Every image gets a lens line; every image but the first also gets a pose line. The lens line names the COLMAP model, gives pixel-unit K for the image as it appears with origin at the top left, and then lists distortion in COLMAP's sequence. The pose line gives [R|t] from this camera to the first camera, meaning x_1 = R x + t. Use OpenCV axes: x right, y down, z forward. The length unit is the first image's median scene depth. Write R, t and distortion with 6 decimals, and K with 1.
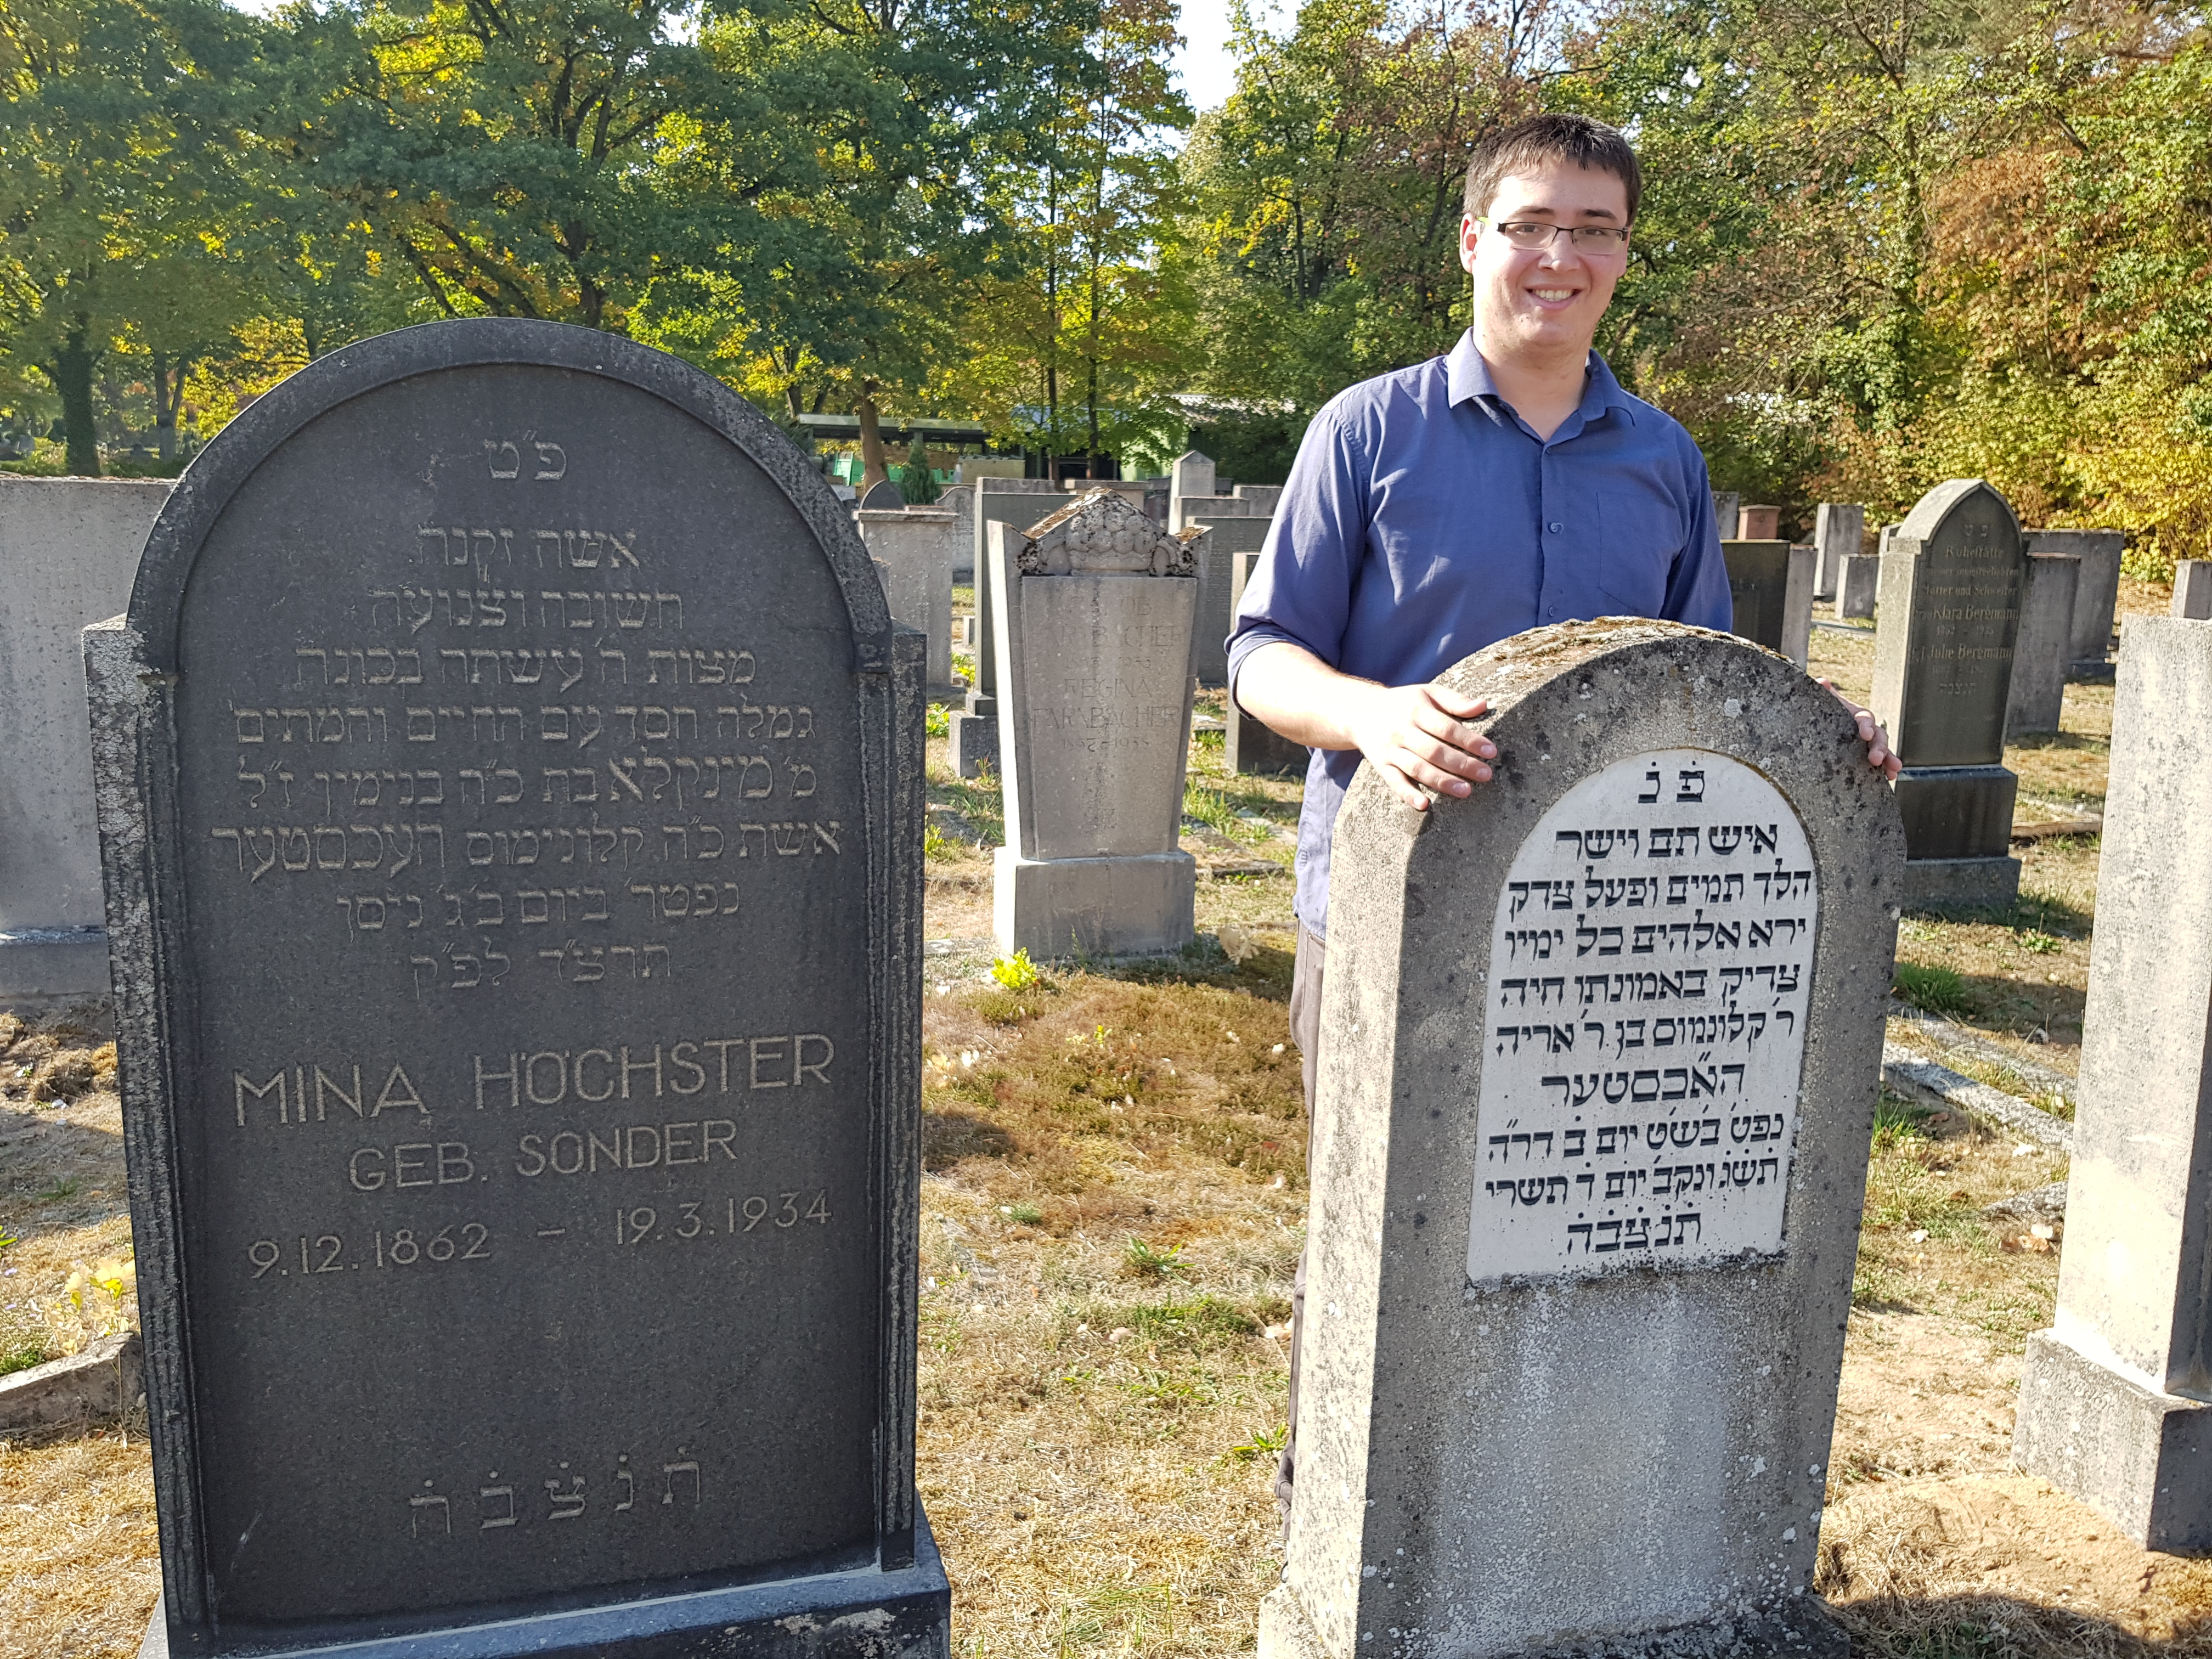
lens RADIAL K [[1724.8, 0, 1092.9], [0, 1724.8, 835.4], [0, 0, 1]] dist [0.070816, -0.135190]
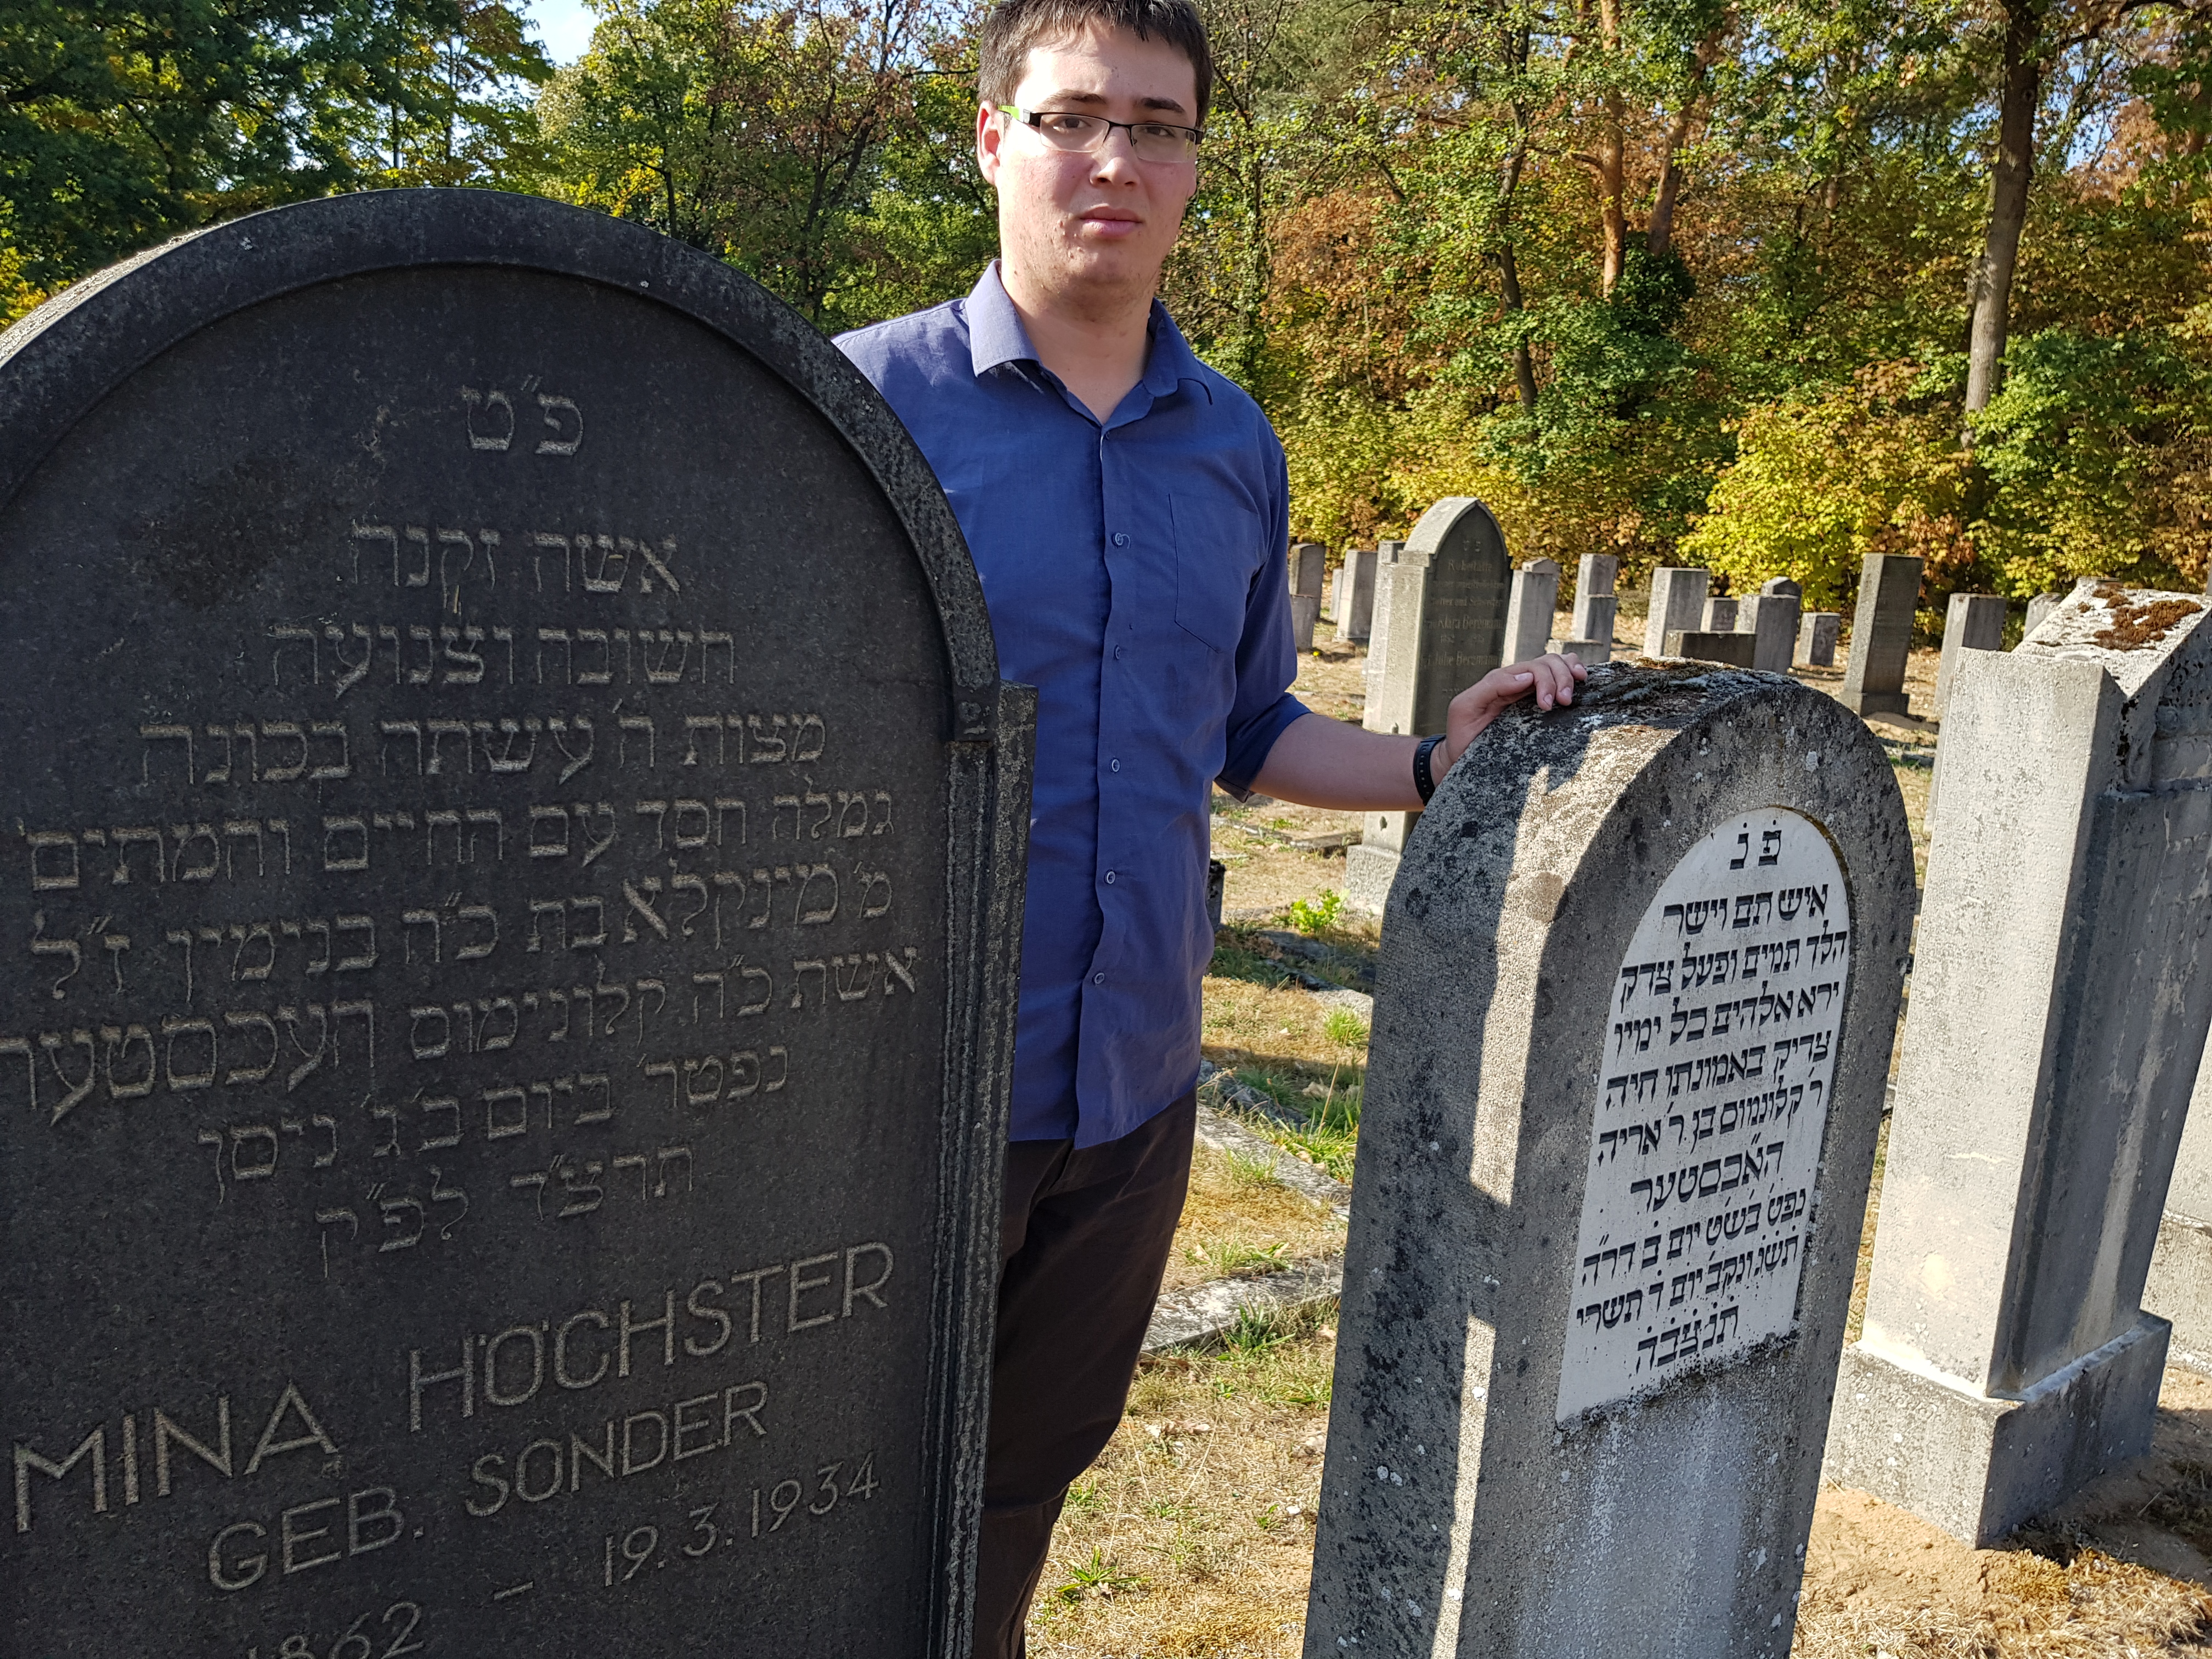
lens RADIAL K [[1726.8, 0, 1109.1], [0, 1726.8, 844.7], [0, 0, 1]] dist [0.054546, -0.096353]
pose [[0.934139, -0.033924, 0.355292, -0.288117], [0.029652, 0.999408, 0.017466, -0.053973], [-0.355674, -0.005780, 0.934592, 0.266789]]
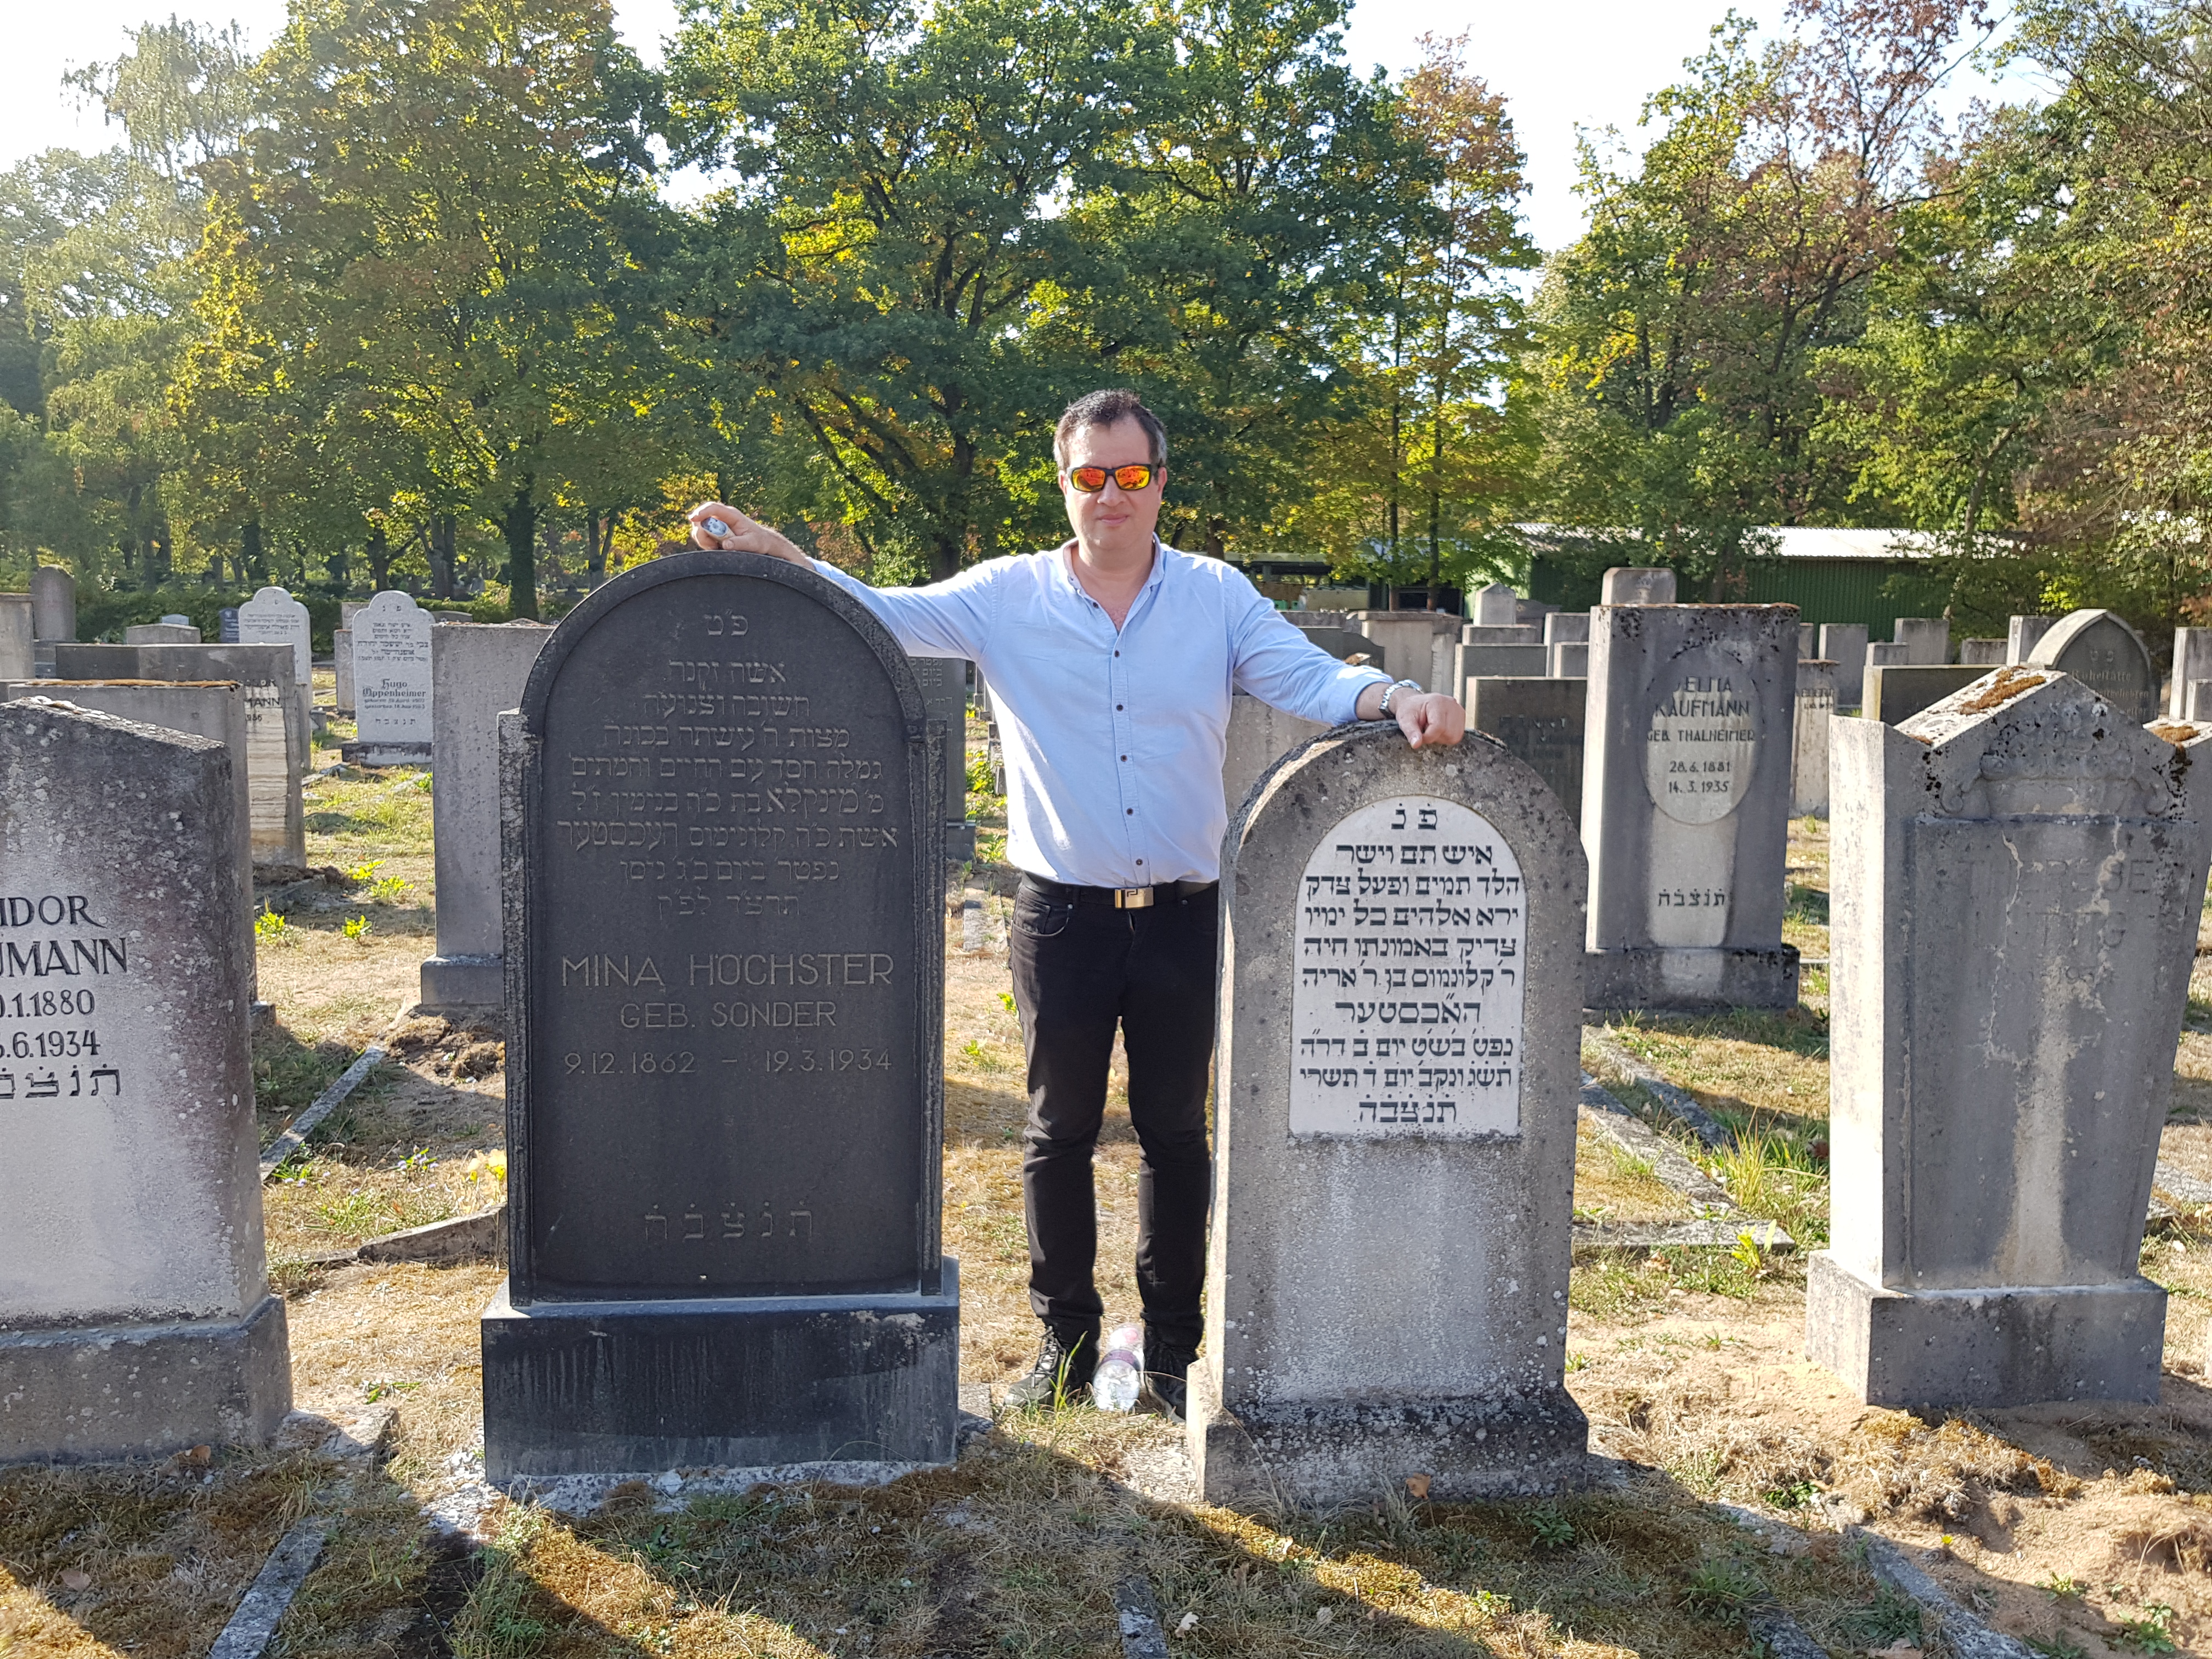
lens RADIAL K [[1719.9, 0, 1131.5], [0, 1719.9, 815.7], [0, 0, 1]] dist [0.108215, -0.236386]
pose [[0.983249, 0.012324, -0.181851, 0.351938], [-0.027469, 0.996336, -0.080999, 0.099779], [0.180186, 0.084638, 0.979984, -0.574190]]
